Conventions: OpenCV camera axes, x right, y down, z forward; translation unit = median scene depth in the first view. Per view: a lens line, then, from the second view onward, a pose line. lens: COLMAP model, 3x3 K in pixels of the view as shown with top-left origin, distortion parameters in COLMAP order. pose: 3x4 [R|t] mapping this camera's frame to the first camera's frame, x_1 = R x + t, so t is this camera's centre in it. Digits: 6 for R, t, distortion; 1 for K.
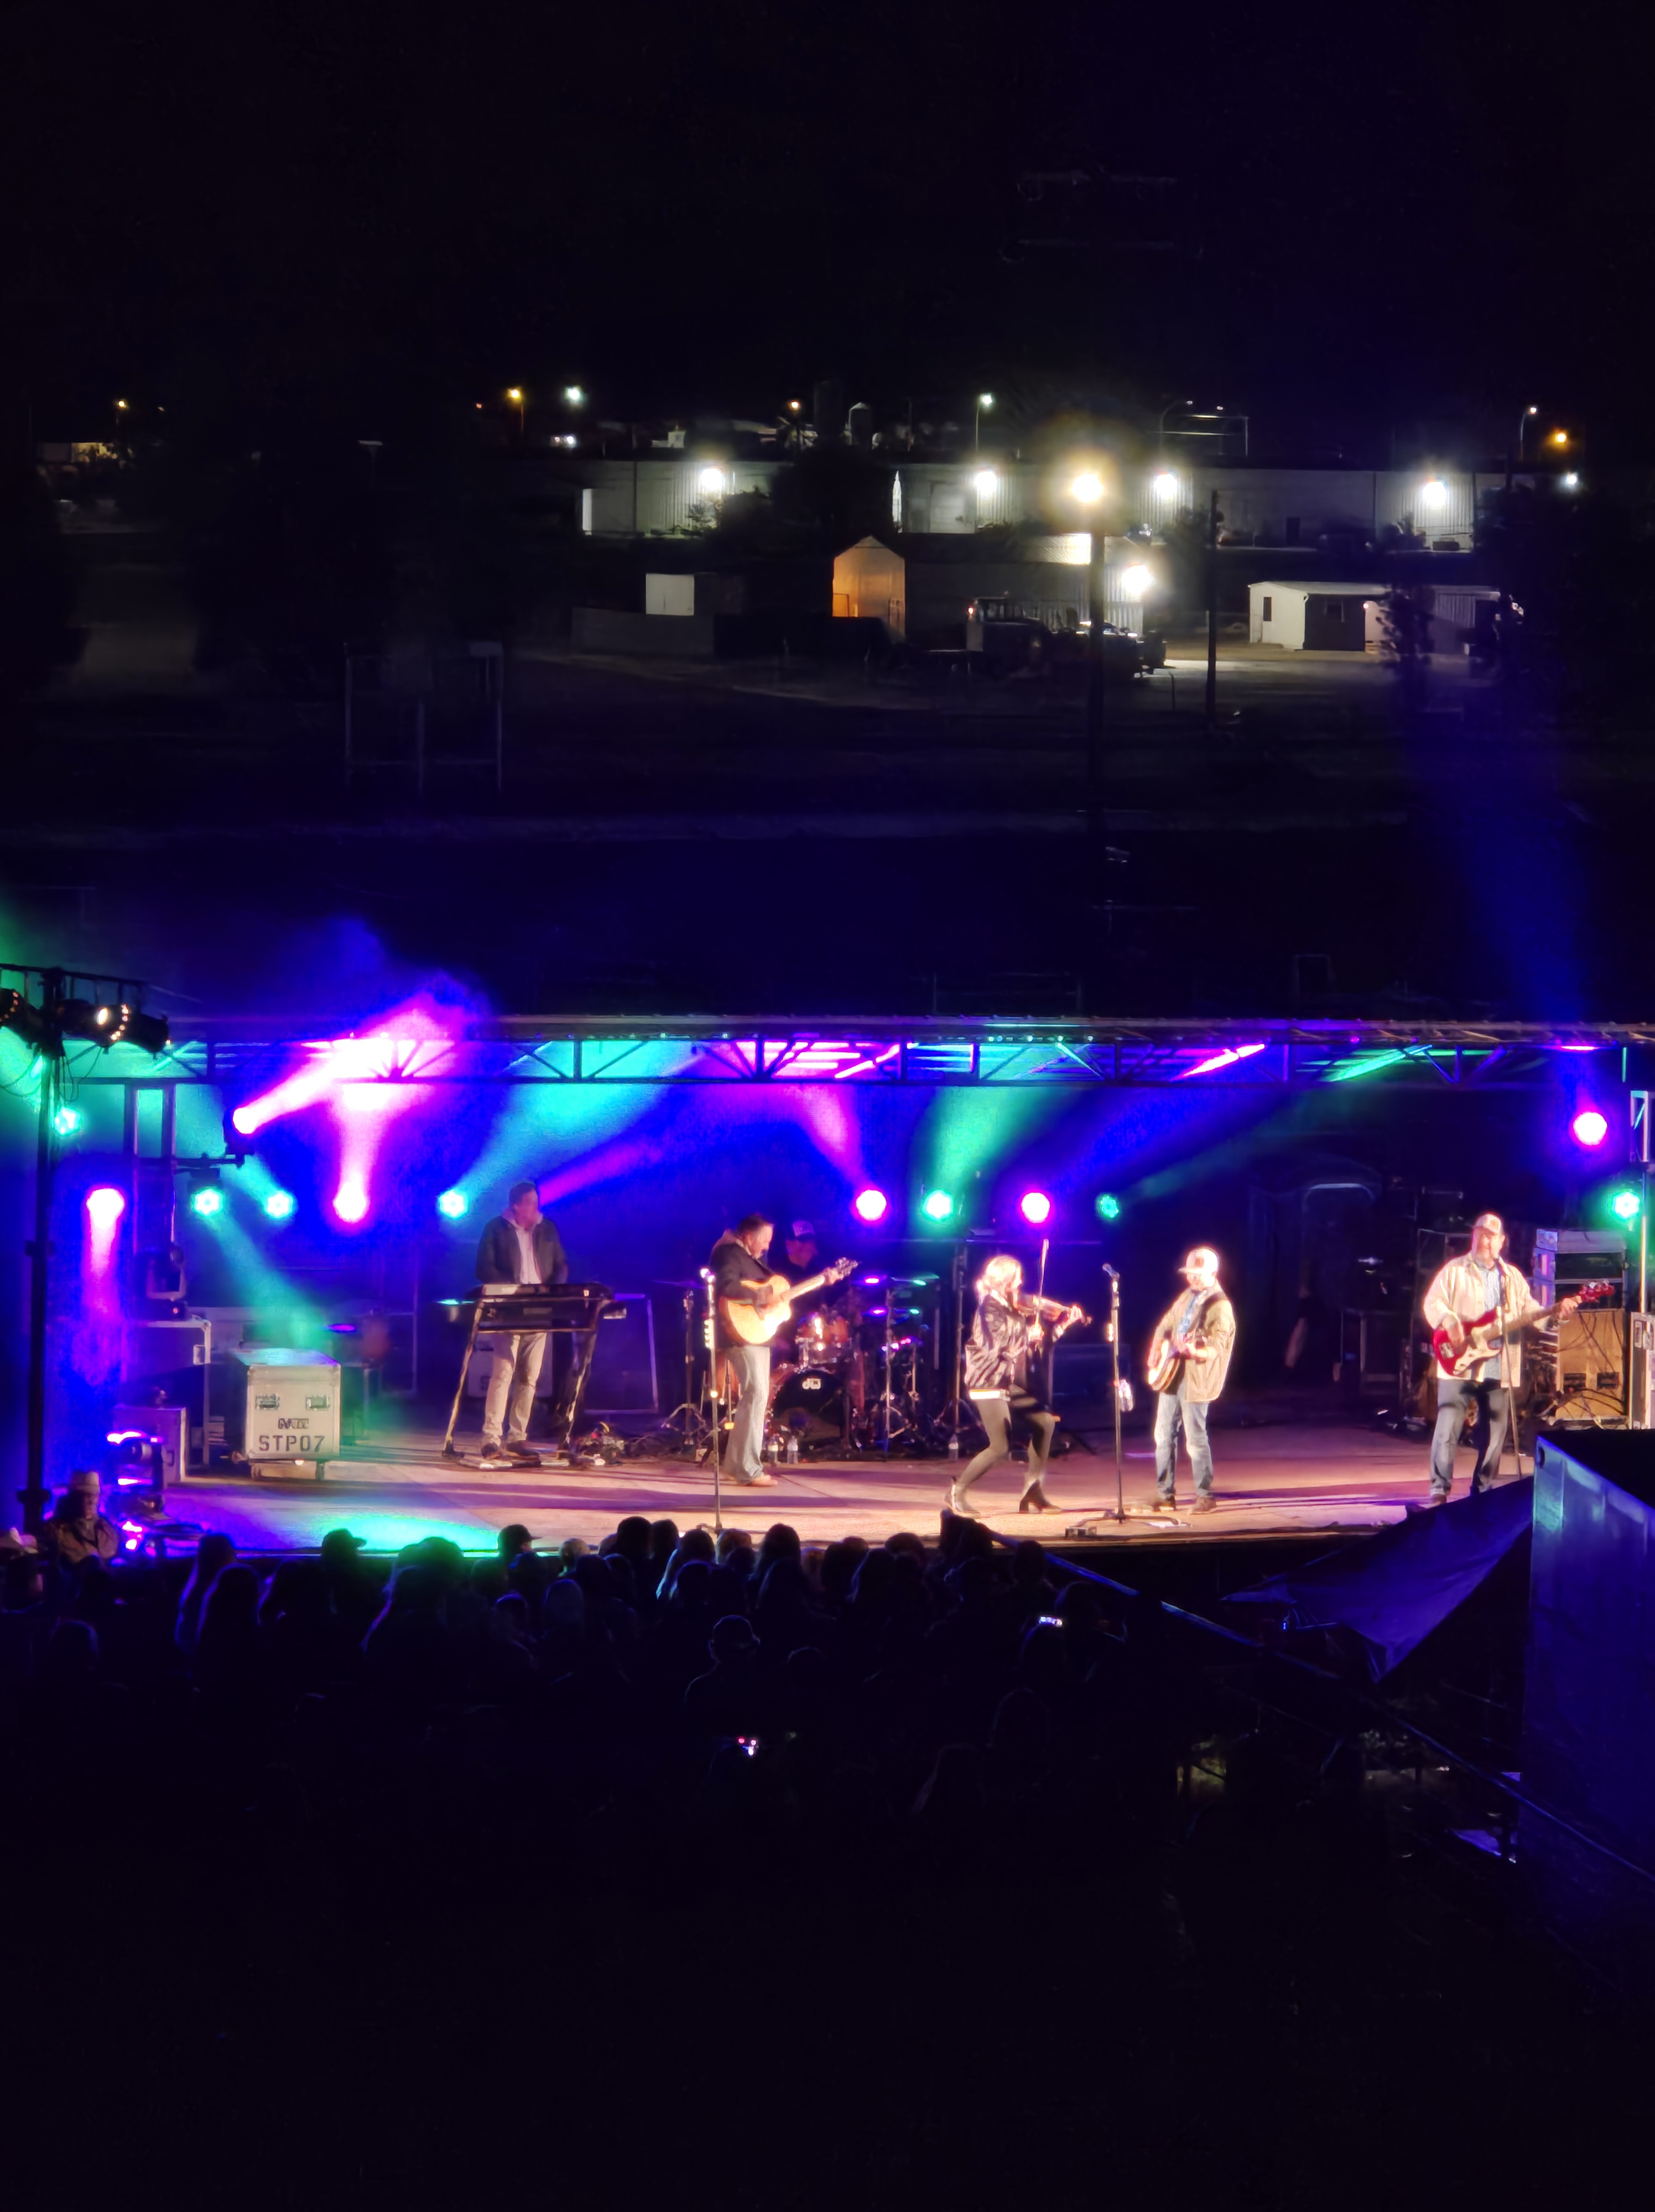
lens RADIAL K [[4514.7, 0, 839.9], [0, 4514.7, 1116.7], [0, 0, 1]] dist [-0.003249, 0.000000]
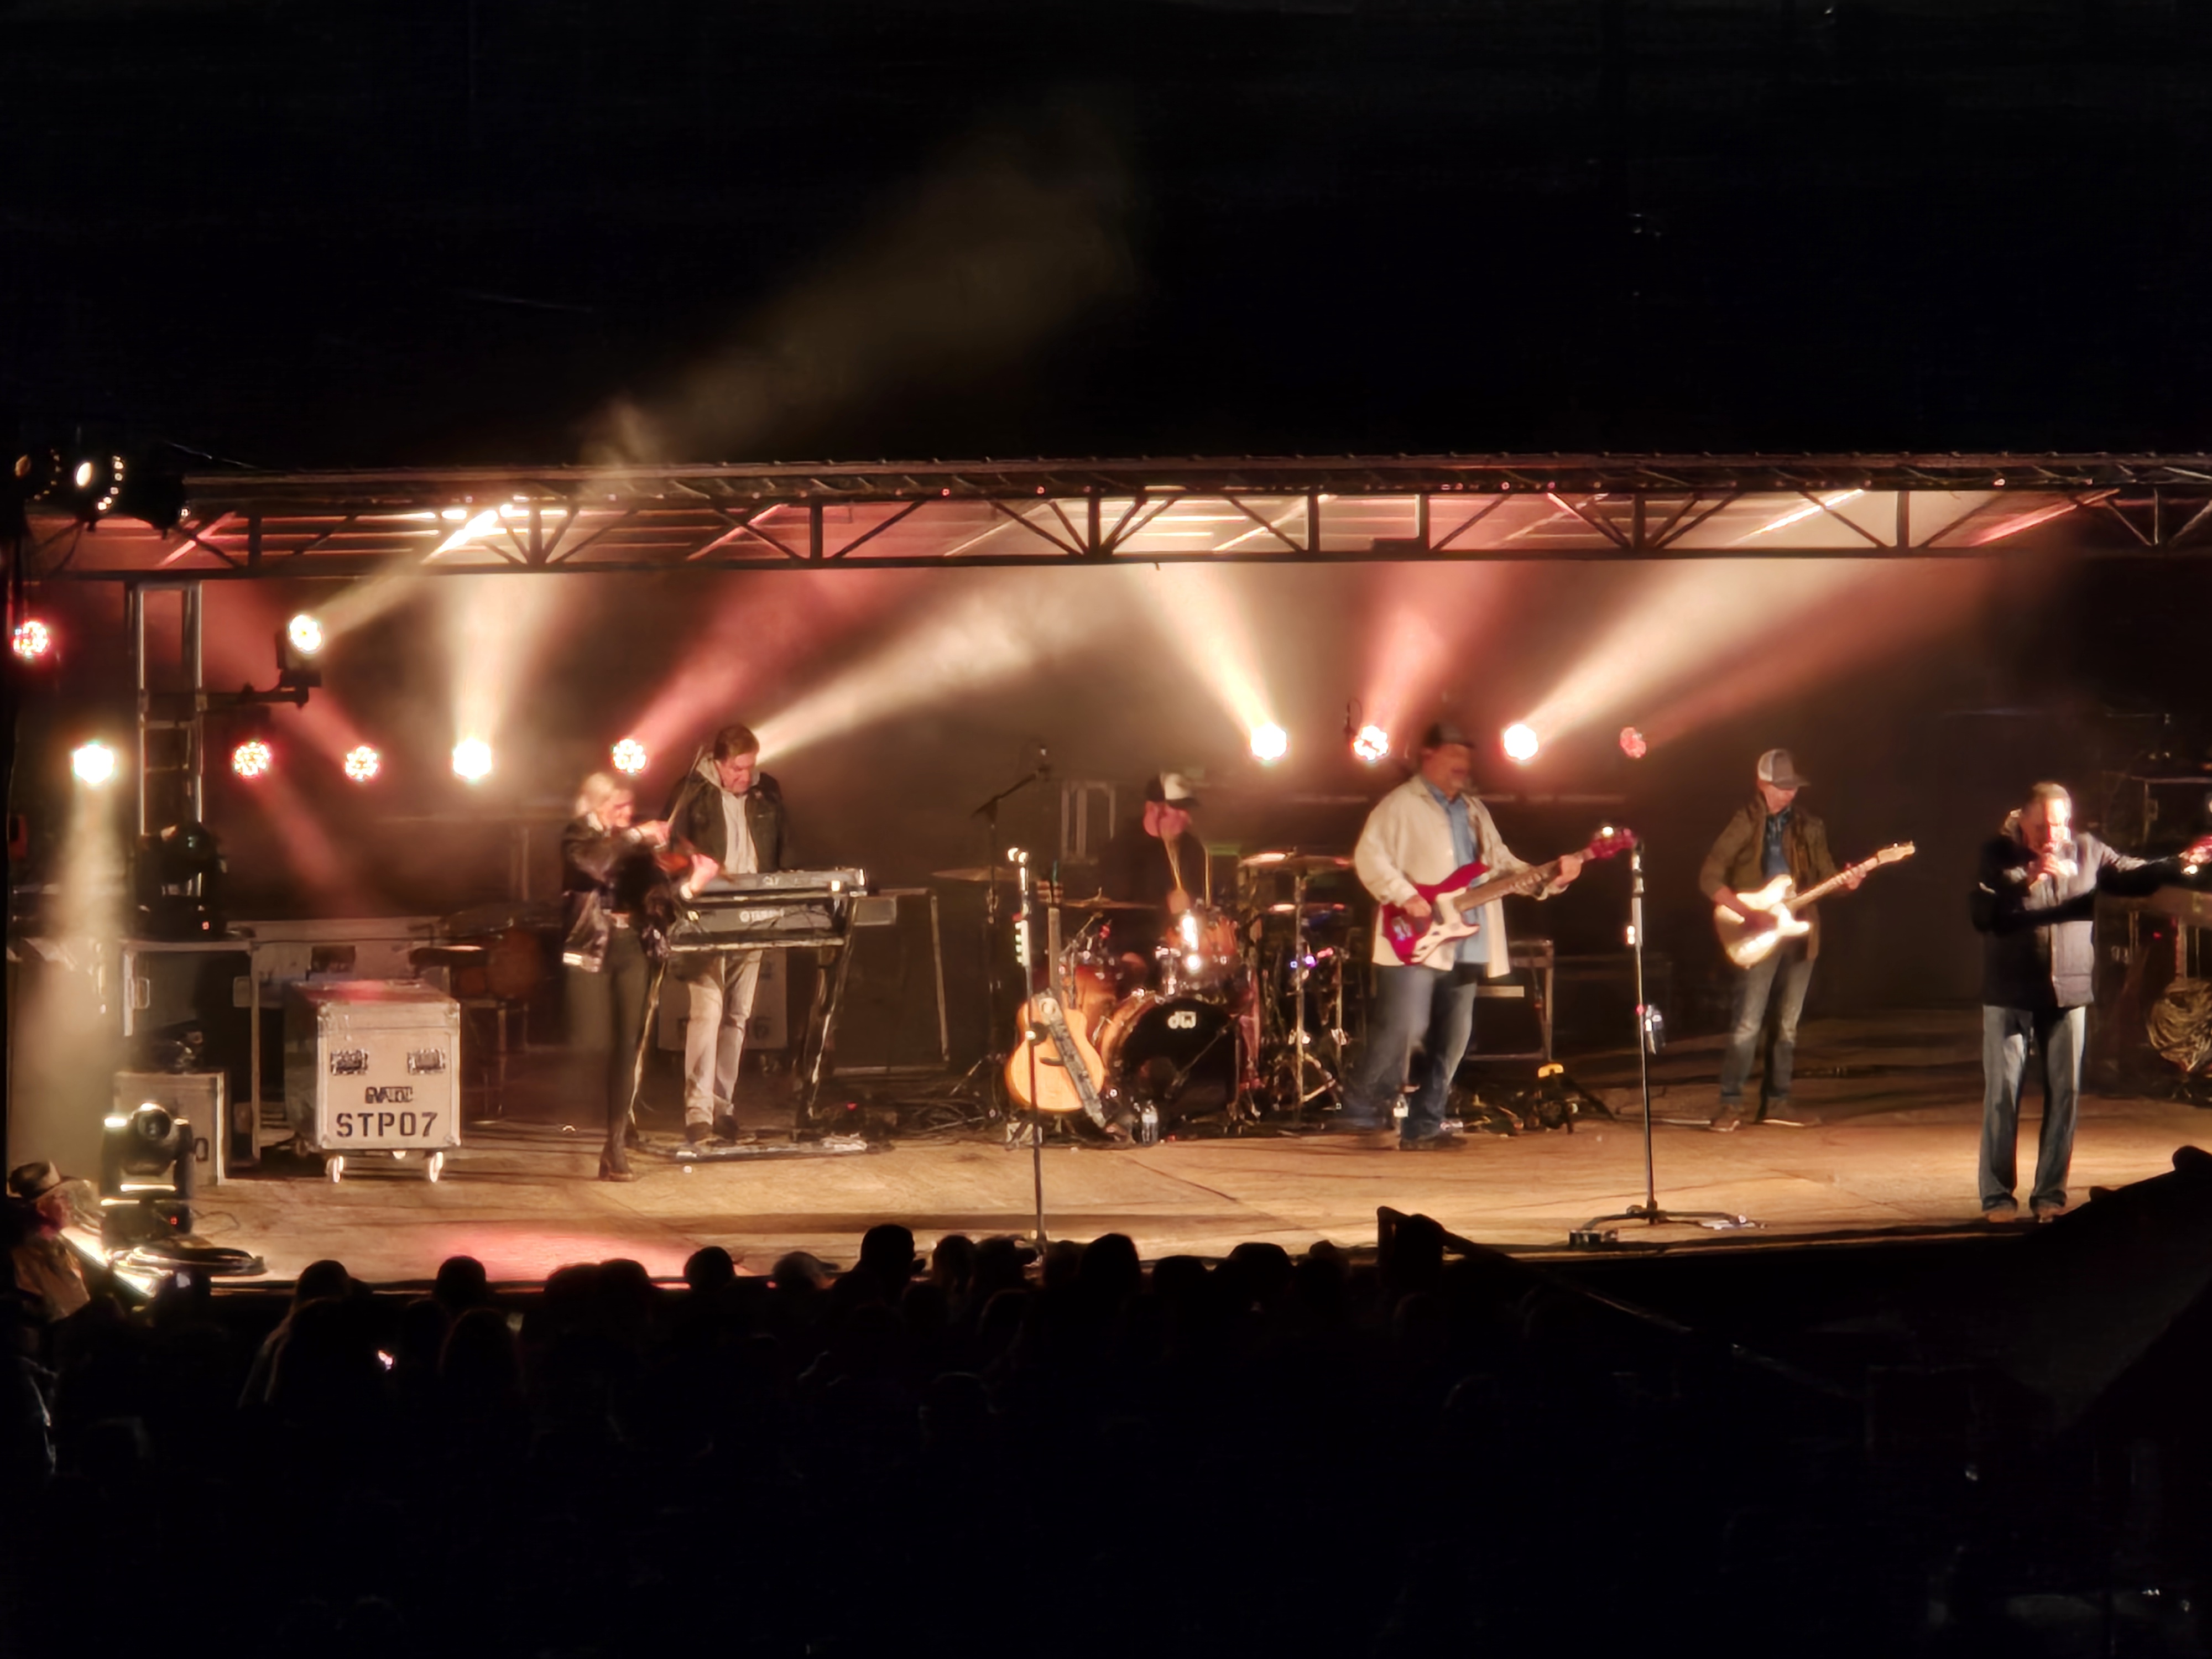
lens RADIAL K [[4514.1, 0, 1090.2], [0, 4514.1, 821.2], [0, 0, 1]] dist [-0.003249, 0.000000]
pose [[0.999608, -0.015814, 0.023095, -0.034114], [0.015496, 0.999784, 0.013870, 0.020991], [-0.023310, -0.013506, 0.999637, 0.345379]]
